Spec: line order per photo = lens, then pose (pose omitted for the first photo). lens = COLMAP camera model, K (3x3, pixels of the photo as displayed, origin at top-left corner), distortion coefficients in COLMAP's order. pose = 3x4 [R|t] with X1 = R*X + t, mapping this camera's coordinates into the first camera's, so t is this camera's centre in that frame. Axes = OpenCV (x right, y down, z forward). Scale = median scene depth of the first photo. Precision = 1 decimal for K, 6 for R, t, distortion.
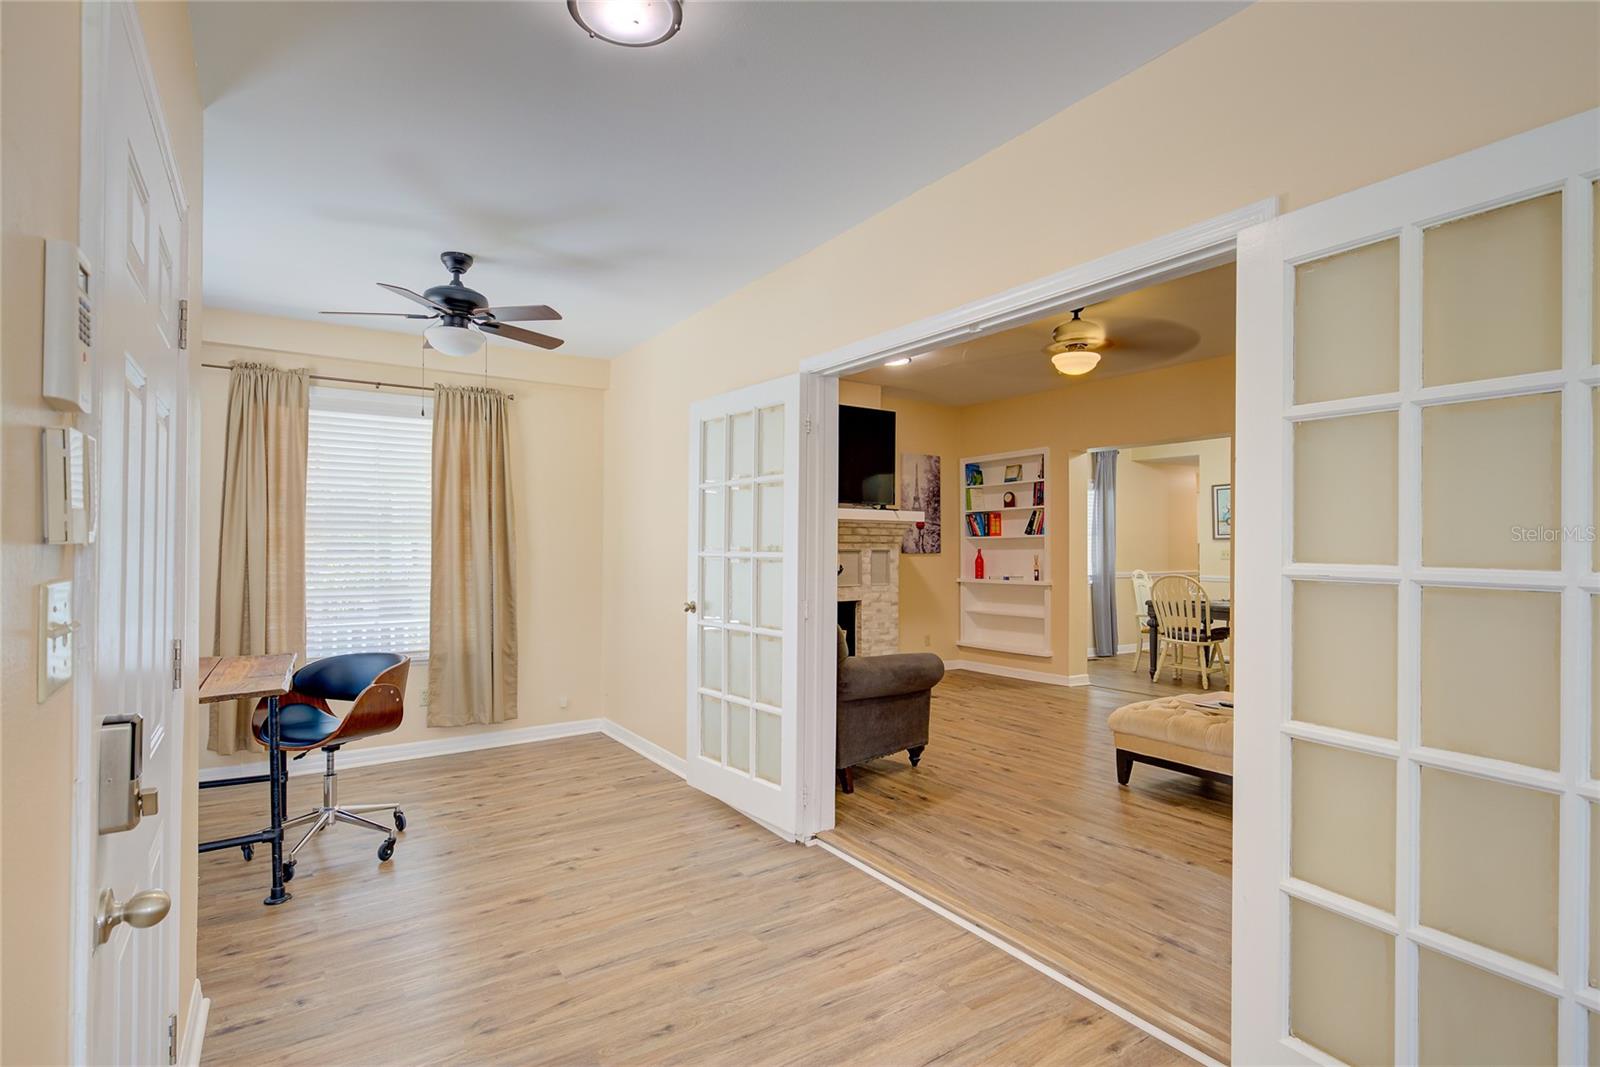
lens RADIAL K [[792.3, 0, 801.3], [0, 792.3, 540.5], [0, 0, 1]] dist [-0.000165, 0.000295]
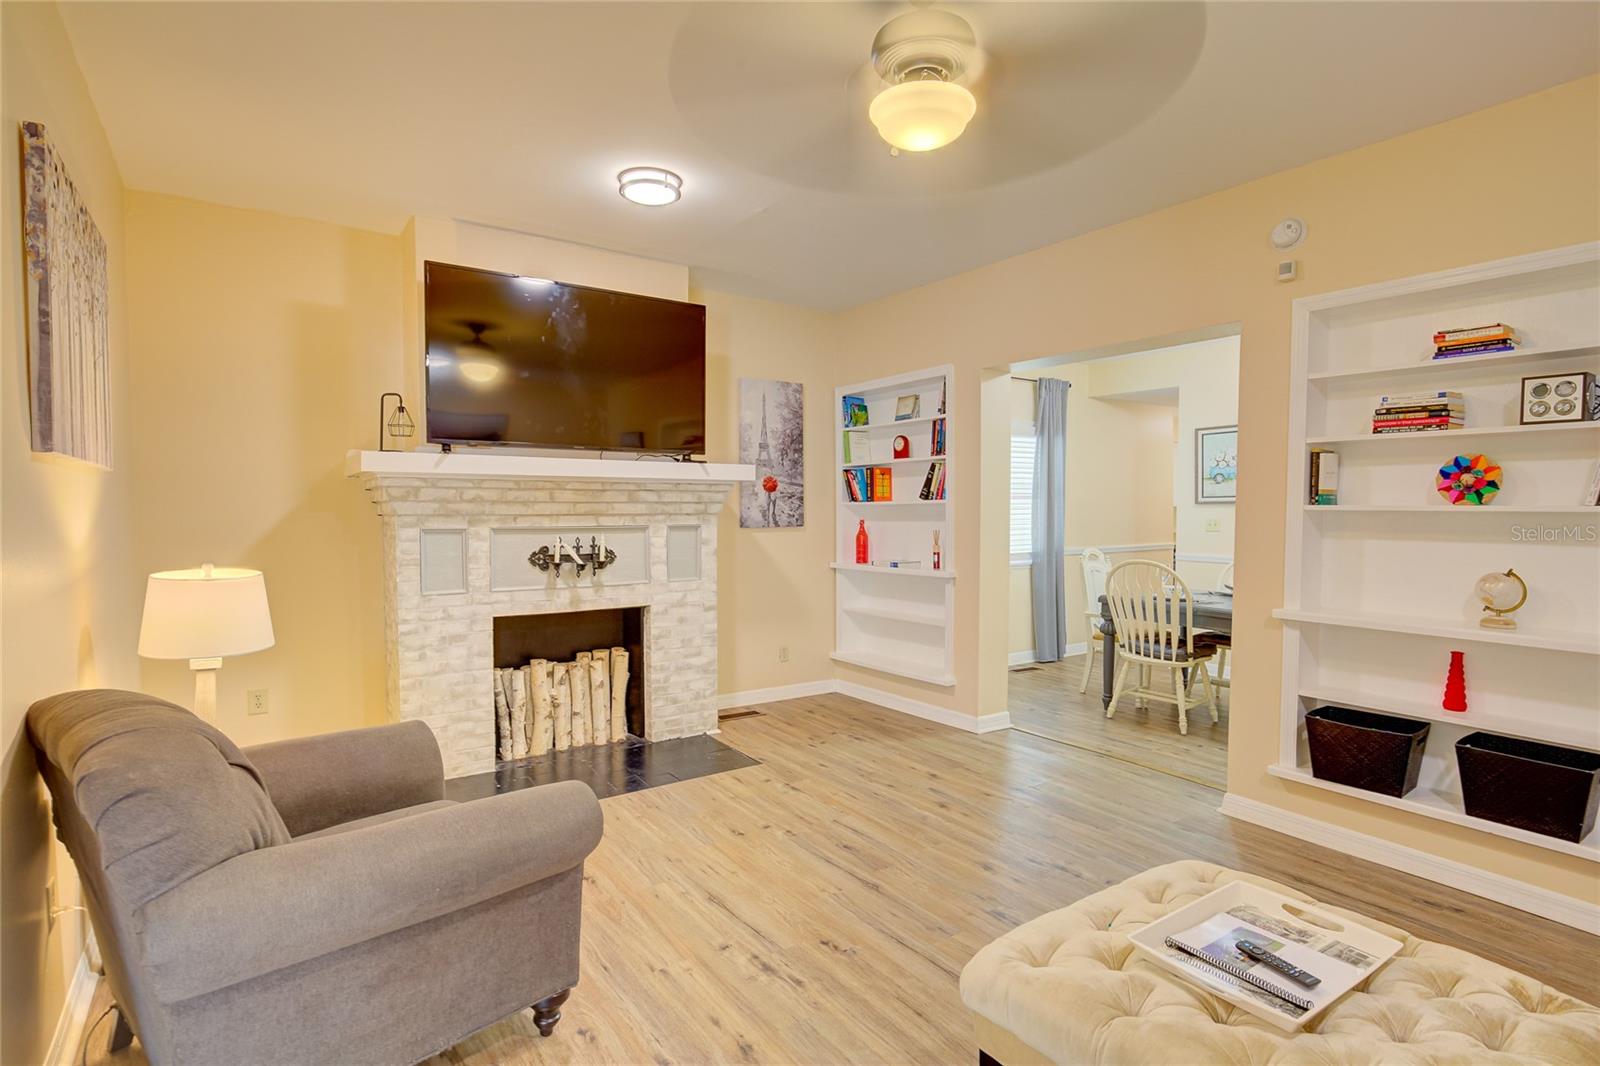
lens RADIAL K [[792.3, 0, 800.3], [0, 792.3, 540.0], [0, 0, 1]] dist [-0.000165, 0.000295]
pose [[0.999578, -0.005156, 0.028572, 0.166114], [0.003648, 0.998611, 0.052559, -0.009022], [-0.028803, -0.052433, 0.998209, 0.344804]]
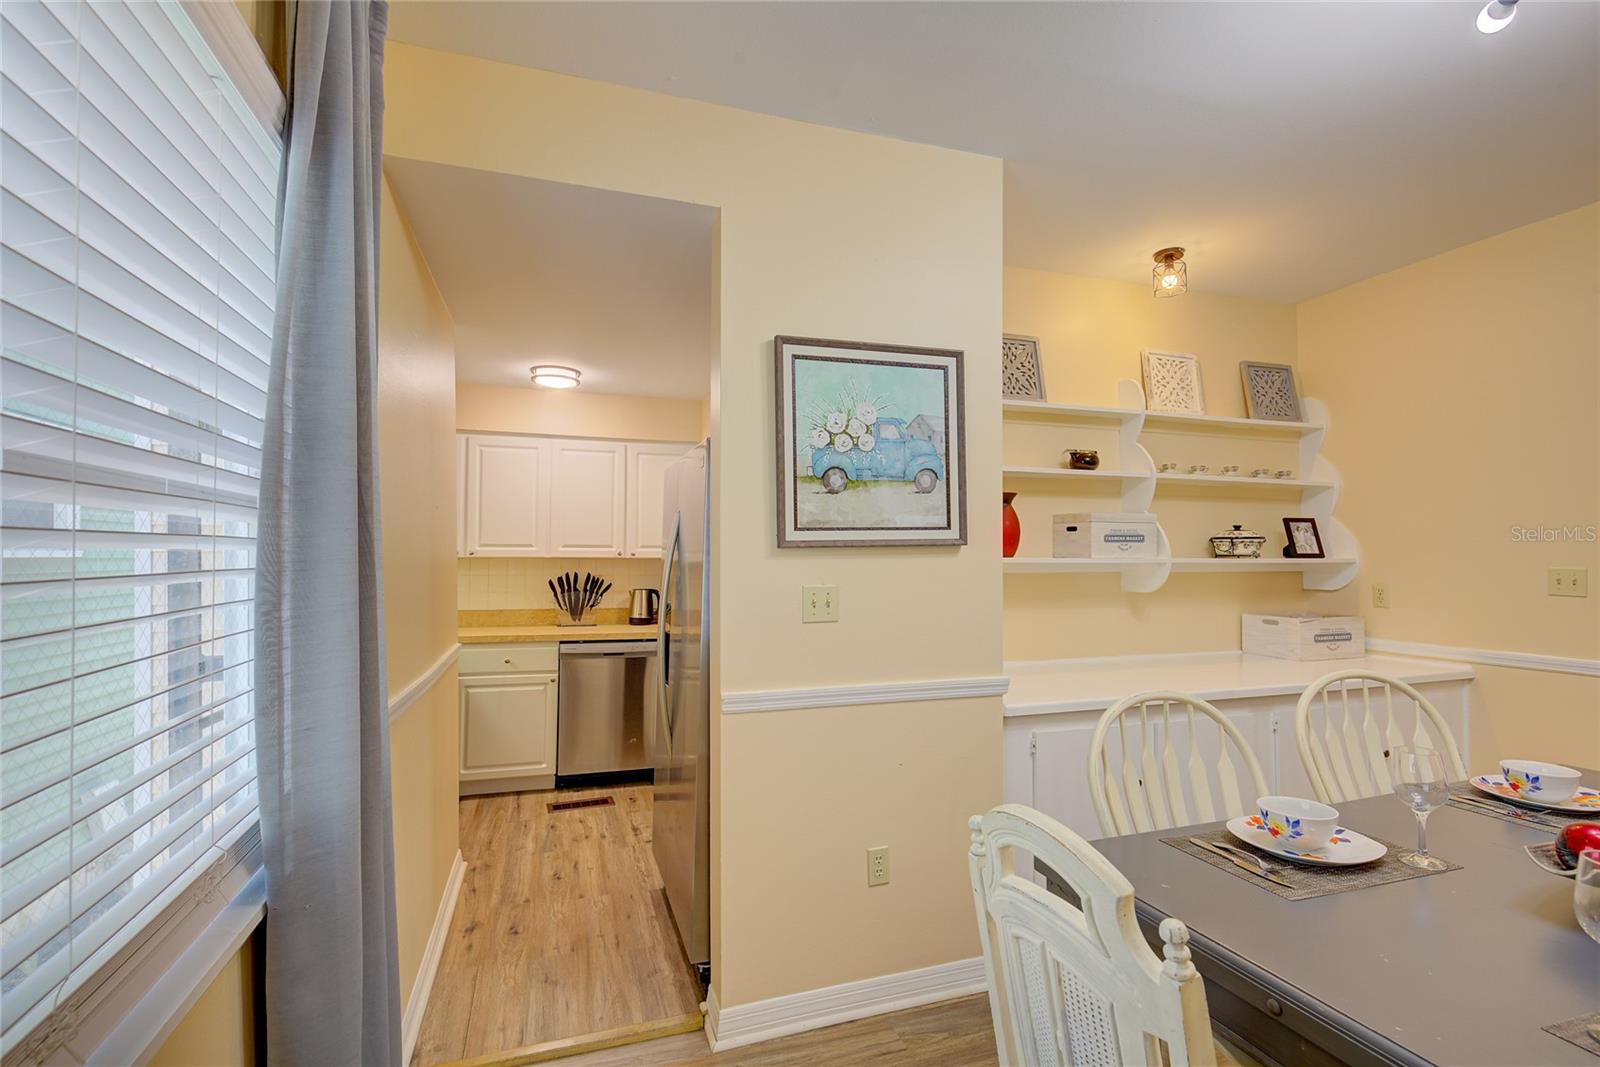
lens RADIAL K [[724.3, 0, 802.3], [0, 724.3, 536.3], [0, 0, 1]] dist [-0.000208, -0.000491]
pose [[0.252109, 0.016571, 0.967557, 0.352058], [-0.005653, 0.999862, -0.015651, -0.001393], [-0.967682, -0.001524, 0.252168, 1.110304]]
